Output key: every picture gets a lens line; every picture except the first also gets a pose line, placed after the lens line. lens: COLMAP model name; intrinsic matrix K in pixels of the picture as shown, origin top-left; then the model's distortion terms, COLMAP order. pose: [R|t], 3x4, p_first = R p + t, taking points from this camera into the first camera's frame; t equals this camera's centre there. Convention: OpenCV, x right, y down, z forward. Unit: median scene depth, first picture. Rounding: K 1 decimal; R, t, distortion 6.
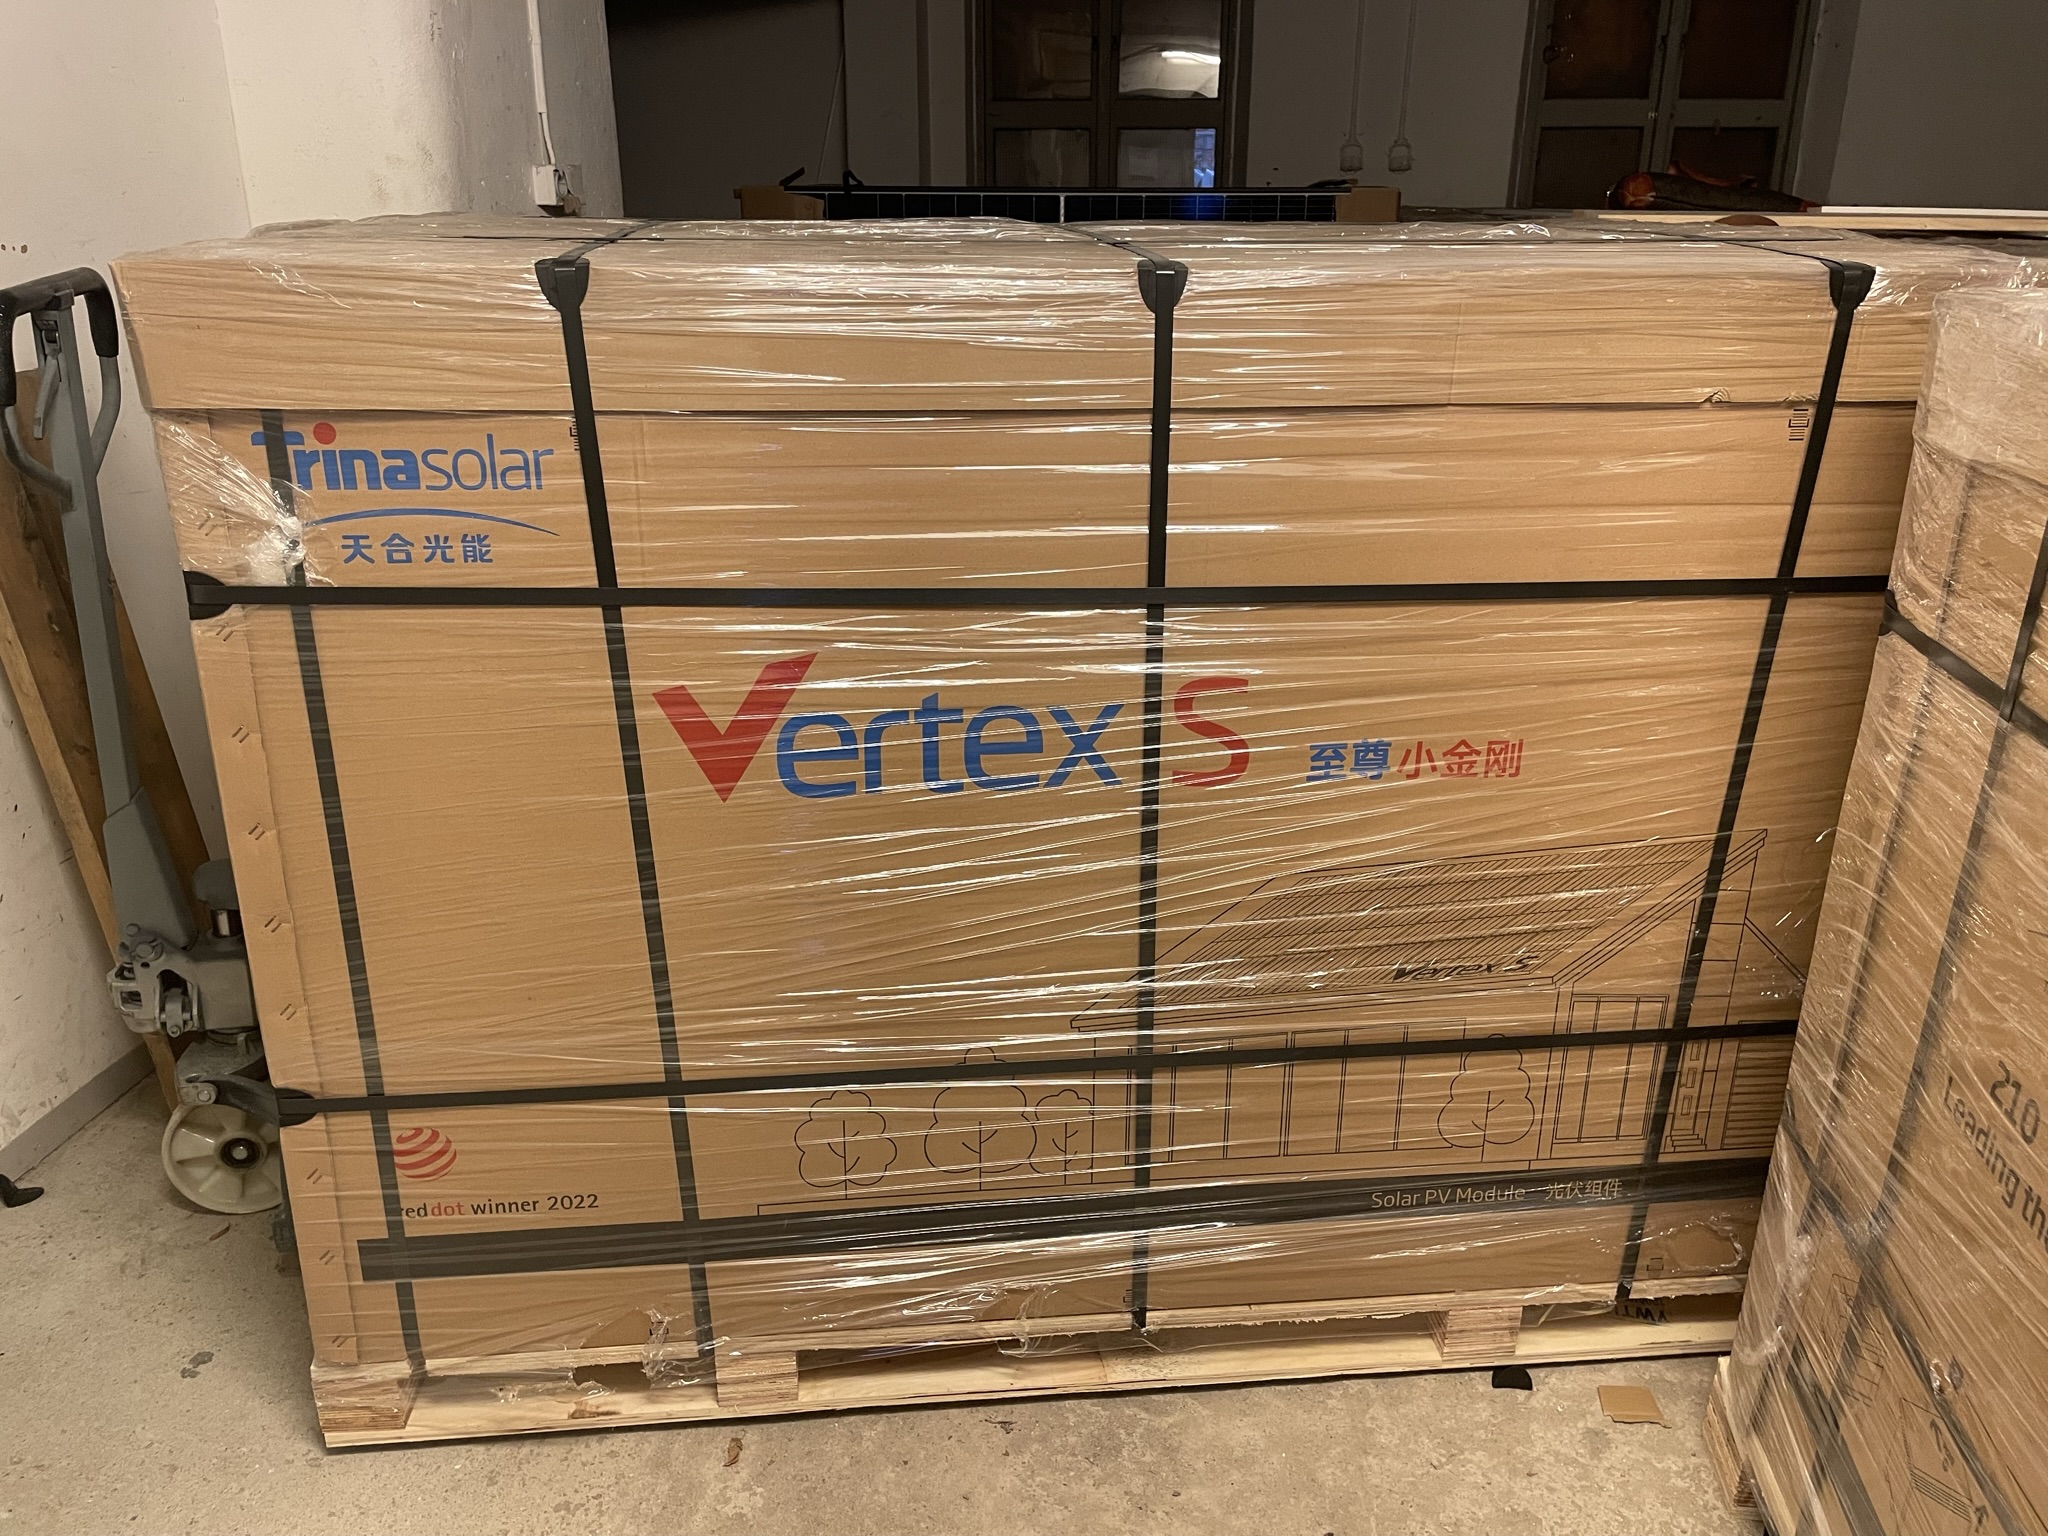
lens RADIAL K [[1552.1, 0, 1028.5], [0, 1552.1, 770.0], [0, 0, 1]] dist [0.082037, -0.112121]
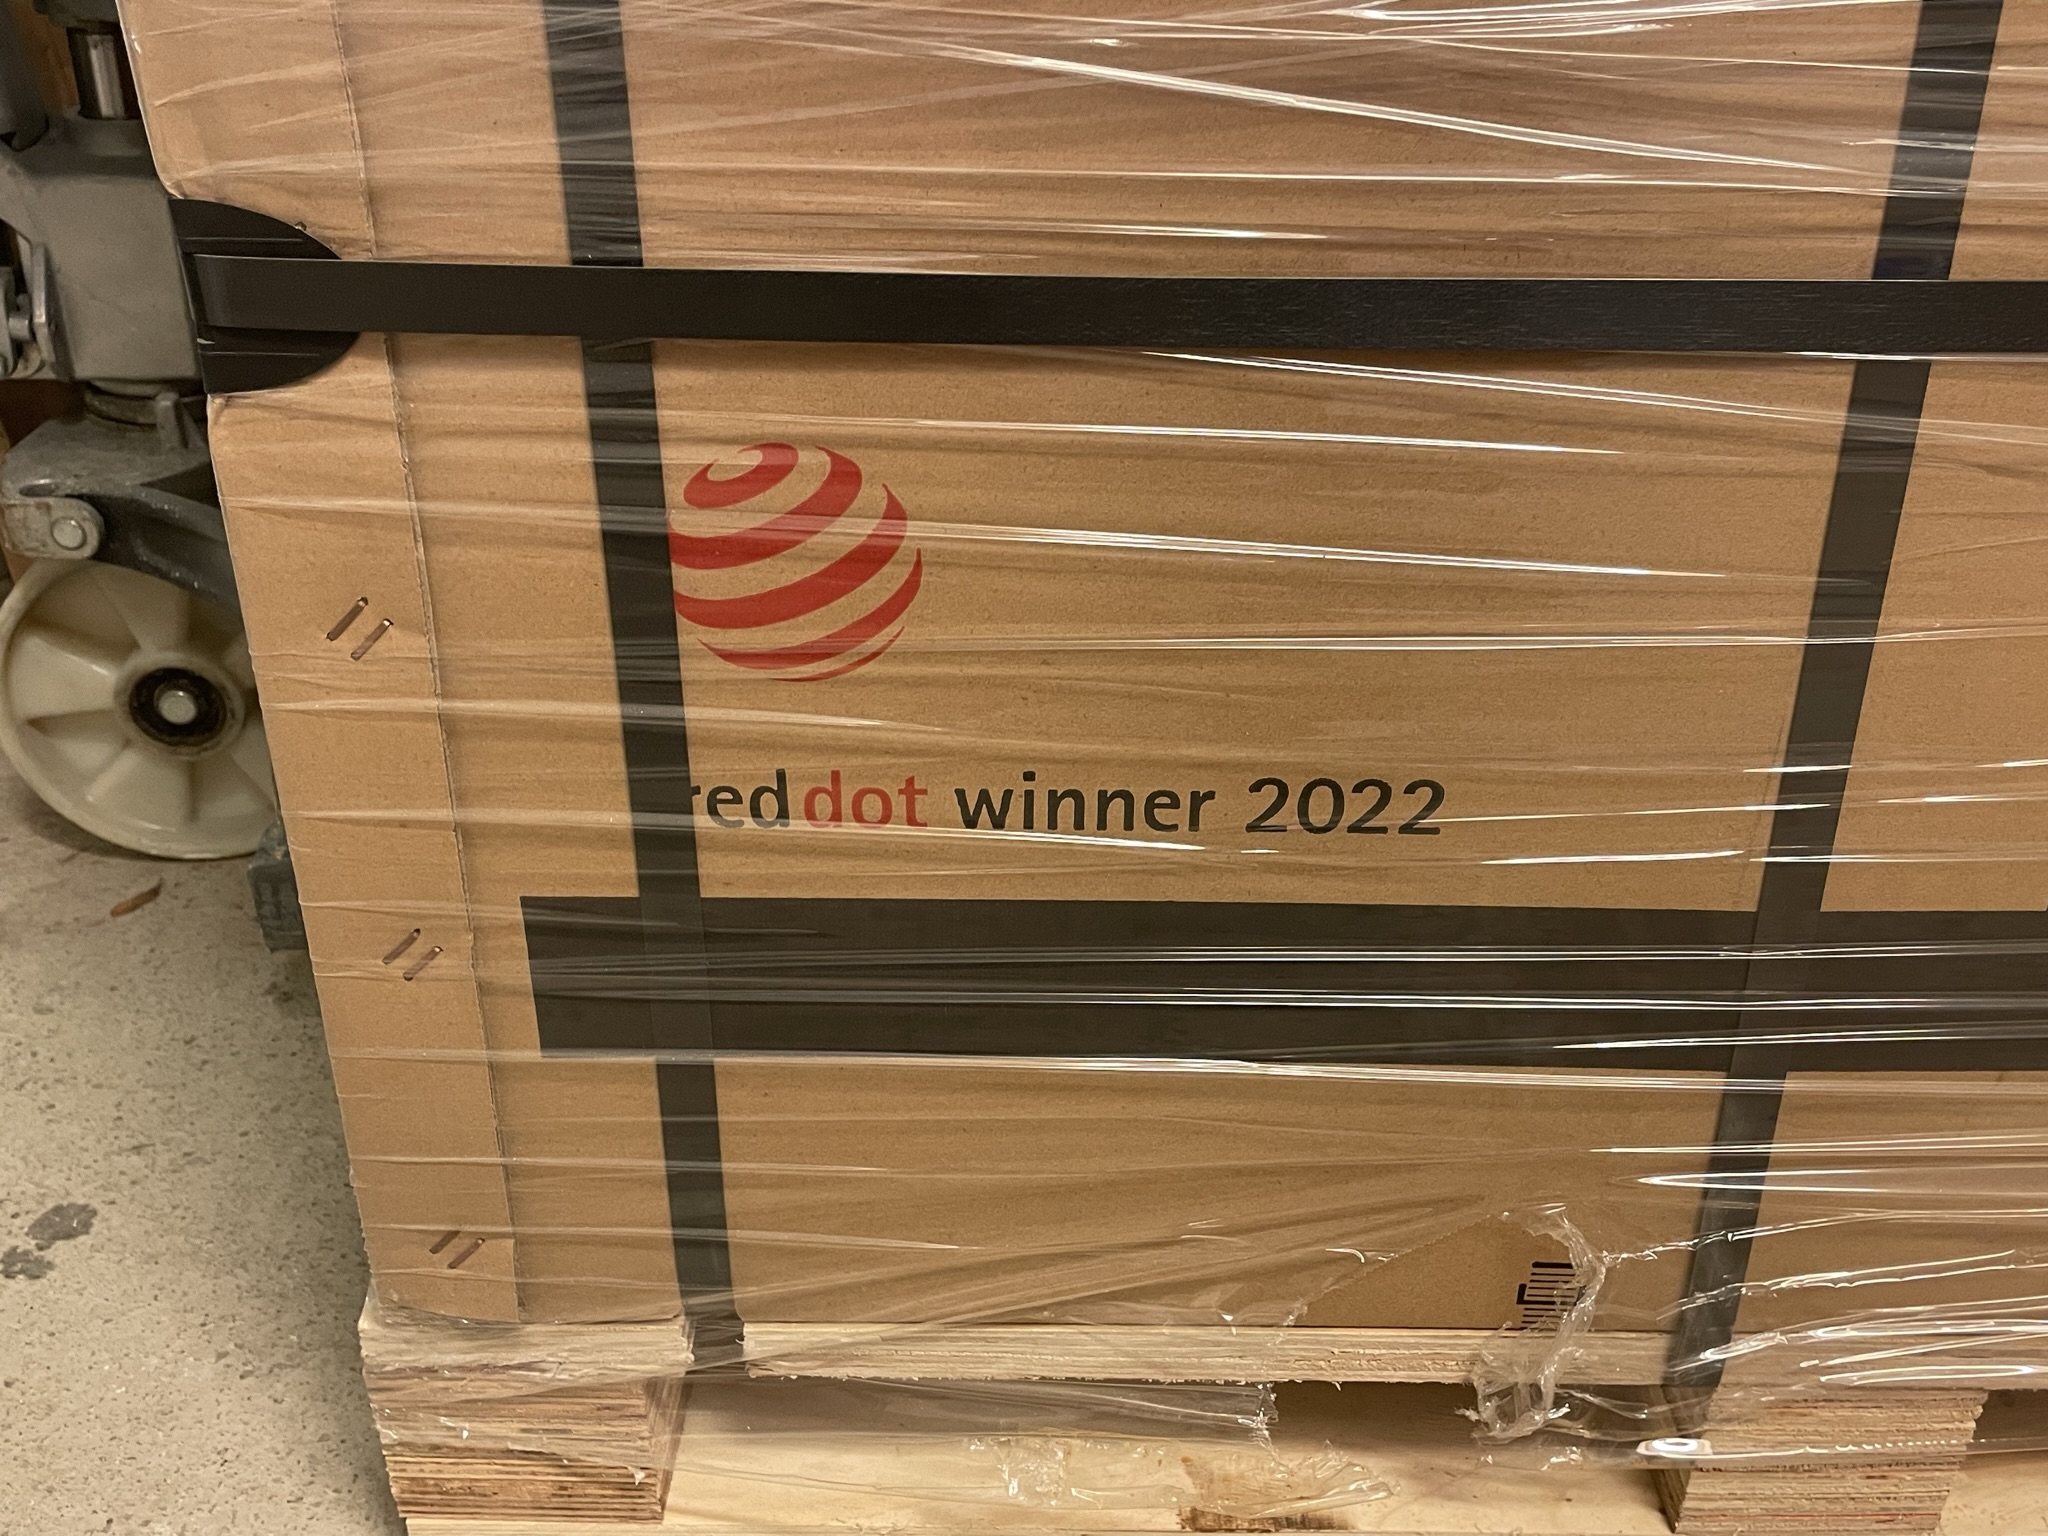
lens RADIAL K [[1924.4, 0, 1021.5], [0, 1924.4, 771.7], [0, 0, 1]] dist [0.037083, 0.000000]
pose [[0.994547, 0.051139, -0.090886, -0.308618], [-0.035987, 0.986273, 0.161152, 0.218404], [0.097880, -0.157002, 0.982736, 0.680461]]
